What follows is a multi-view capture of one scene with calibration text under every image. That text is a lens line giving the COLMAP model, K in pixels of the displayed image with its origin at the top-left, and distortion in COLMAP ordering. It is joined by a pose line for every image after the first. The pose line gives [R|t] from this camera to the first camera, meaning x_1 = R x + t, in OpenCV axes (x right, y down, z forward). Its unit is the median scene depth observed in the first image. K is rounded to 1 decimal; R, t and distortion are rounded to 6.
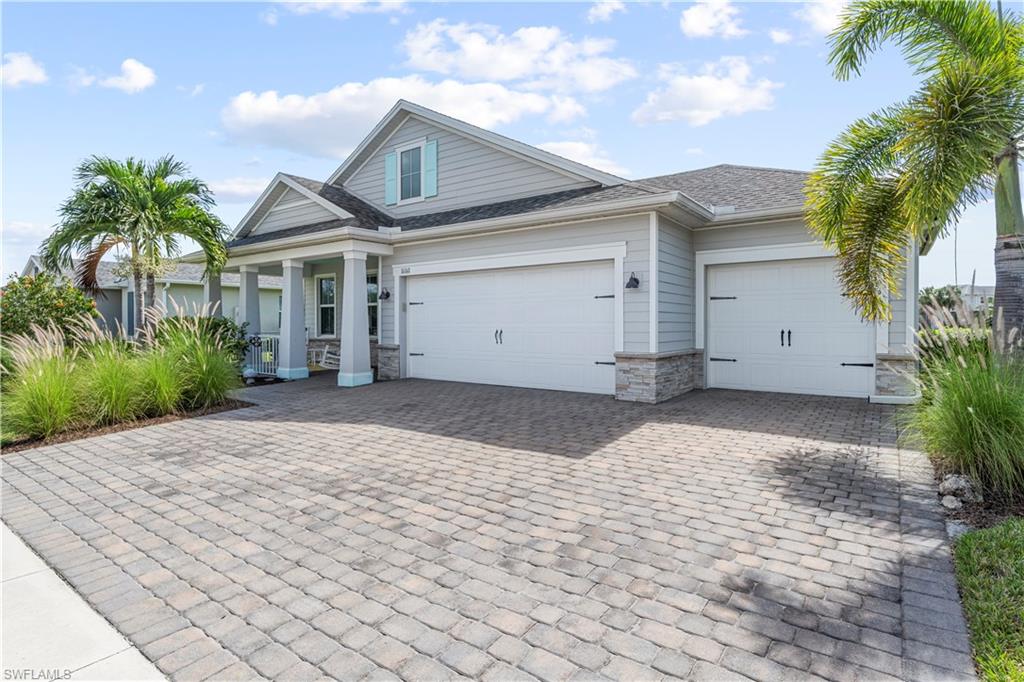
lens RADIAL K [[527.8, 0, 511.2], [0, 527.8, 334.8], [0, 0, 1]] dist [0.000681, 0.000017]
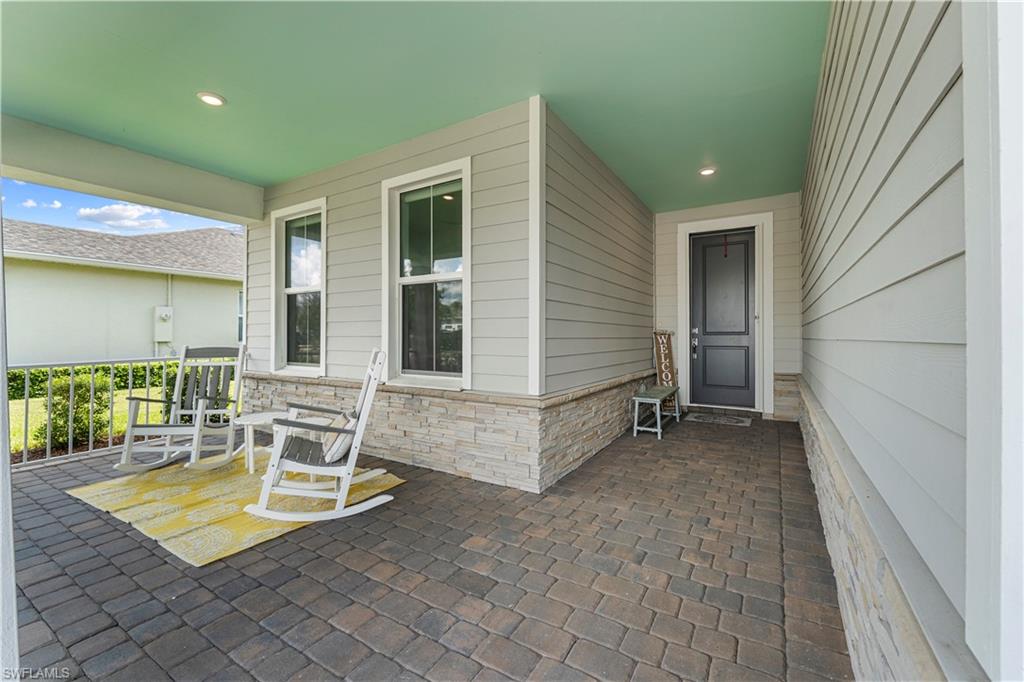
lens RADIAL K [[432.8, 0, 510.9], [0, 432.8, 337.5], [0, 0, 1]] dist [-0.000921, -0.000002]
pose [[0.997719, -0.001229, 0.067489, -0.221857], [0.001952, 0.999941, -0.010645, -0.016275], [-0.067471, 0.010752, 0.997663, 0.684610]]
